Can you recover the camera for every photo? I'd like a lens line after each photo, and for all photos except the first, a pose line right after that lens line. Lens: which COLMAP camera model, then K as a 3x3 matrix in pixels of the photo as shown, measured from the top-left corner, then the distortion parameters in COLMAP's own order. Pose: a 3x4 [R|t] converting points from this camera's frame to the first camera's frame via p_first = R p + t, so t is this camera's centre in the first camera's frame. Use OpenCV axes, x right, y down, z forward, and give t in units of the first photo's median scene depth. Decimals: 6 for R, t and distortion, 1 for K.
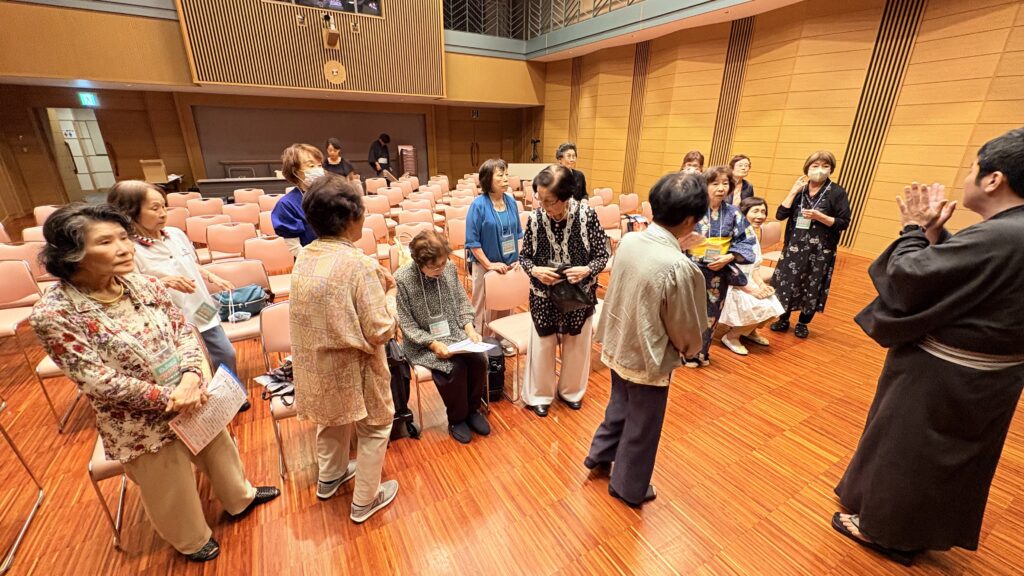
lens RADIAL K [[408.1, 0, 512.0], [0, 408.1, 288.0], [0, 0, 1]] dist [0.000055, -0.000023]
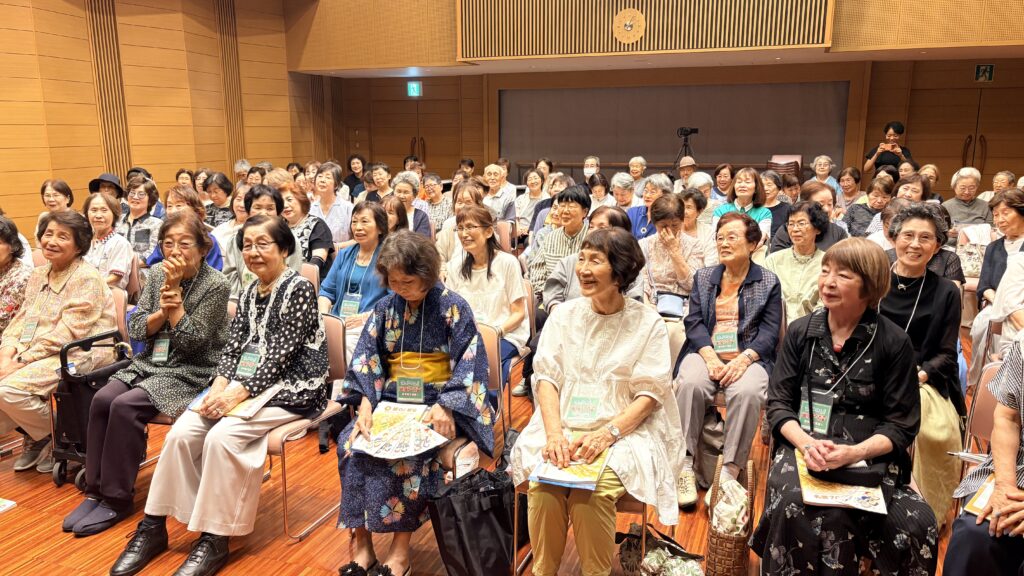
lens RADIAL K [[749.6, 0, 512.0], [0, 749.6, 288.0], [0, 0, 1]] dist [0.002904, -0.007693]
pose [[0.630751, 0.148539, -0.761636, 0.372766], [-0.256150, 0.966347, -0.023667, -0.078607], [0.732489, 0.210021, 0.647573, 0.231054]]
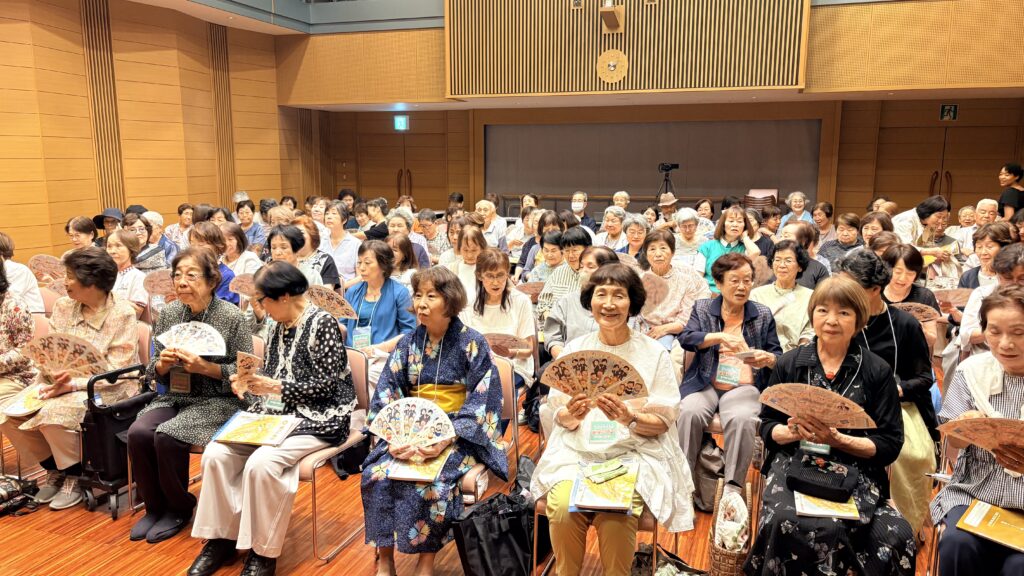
lens RADIAL K [[750.2, 0, 512.0], [0, 750.2, 288.0], [0, 0, 1]] dist [-0.004020, -0.001081]
pose [[0.653714, 0.120507, -0.747085, 0.382846], [-0.254380, 0.964783, -0.066965, -0.077791], [0.712705, 0.233819, 0.661347, 0.199290]]
